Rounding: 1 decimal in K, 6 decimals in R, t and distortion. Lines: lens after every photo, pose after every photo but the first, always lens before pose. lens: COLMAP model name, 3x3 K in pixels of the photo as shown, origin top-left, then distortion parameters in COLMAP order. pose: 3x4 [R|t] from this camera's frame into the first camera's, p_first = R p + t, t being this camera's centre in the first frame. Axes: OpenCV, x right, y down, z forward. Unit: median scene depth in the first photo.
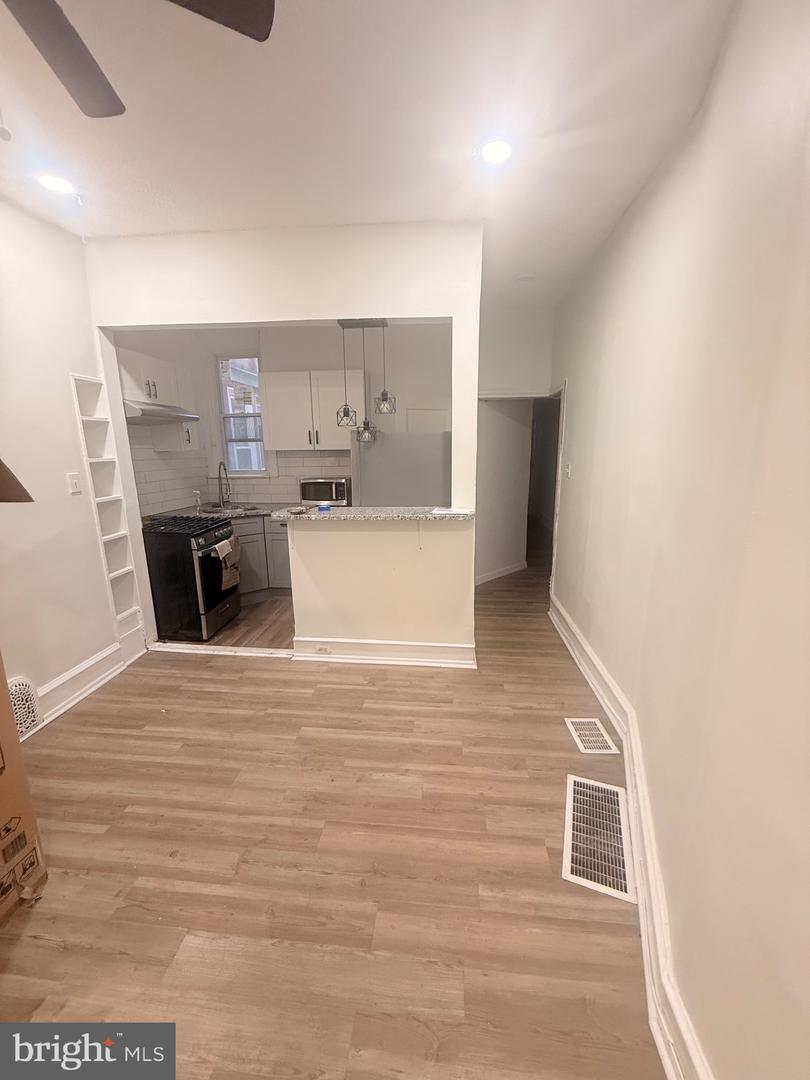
lens RADIAL K [[432.1, 0, 408.6], [0, 432.1, 538.8], [0, 0, 1]] dist [-0.000503, 0.000195]
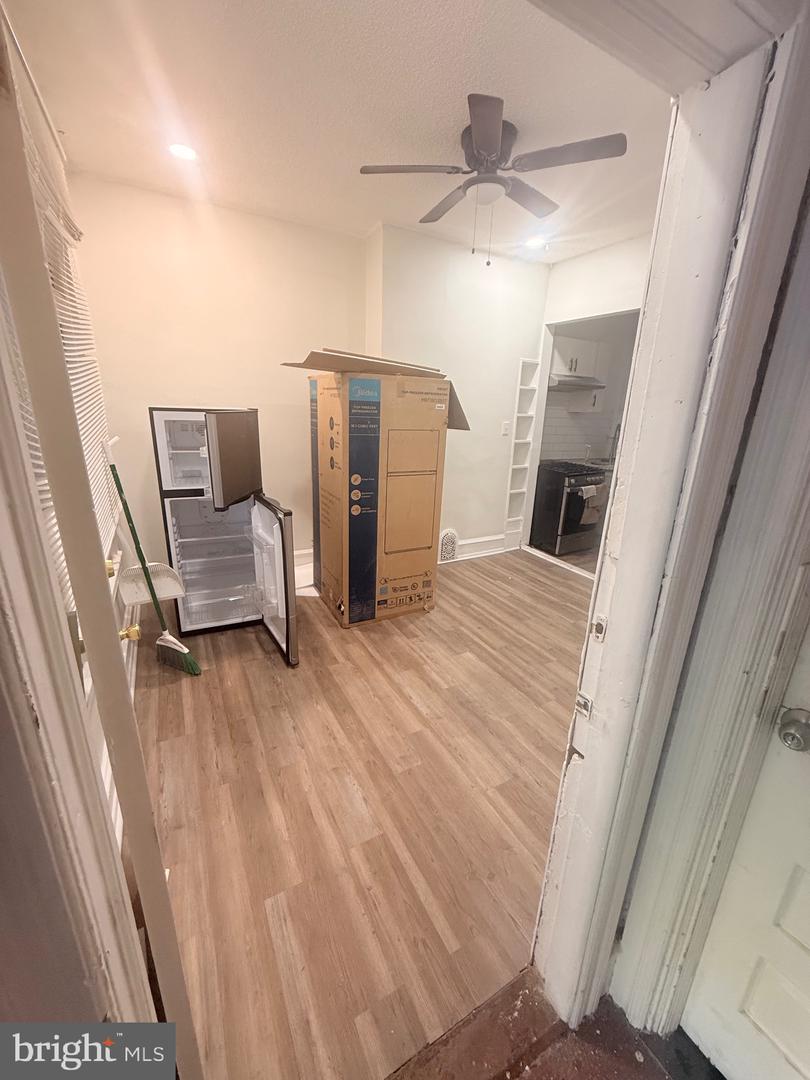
lens RADIAL K [[432.1, 0, 404.1], [0, 432.1, 539.1], [0, 0, 1]] dist [-0.000503, 0.000195]
pose [[0.566090, 0.271332, -0.778409, 0.350896], [-0.212223, 0.960418, 0.180438, 0.052913], [0.796557, 0.063052, 0.601266, -0.229287]]
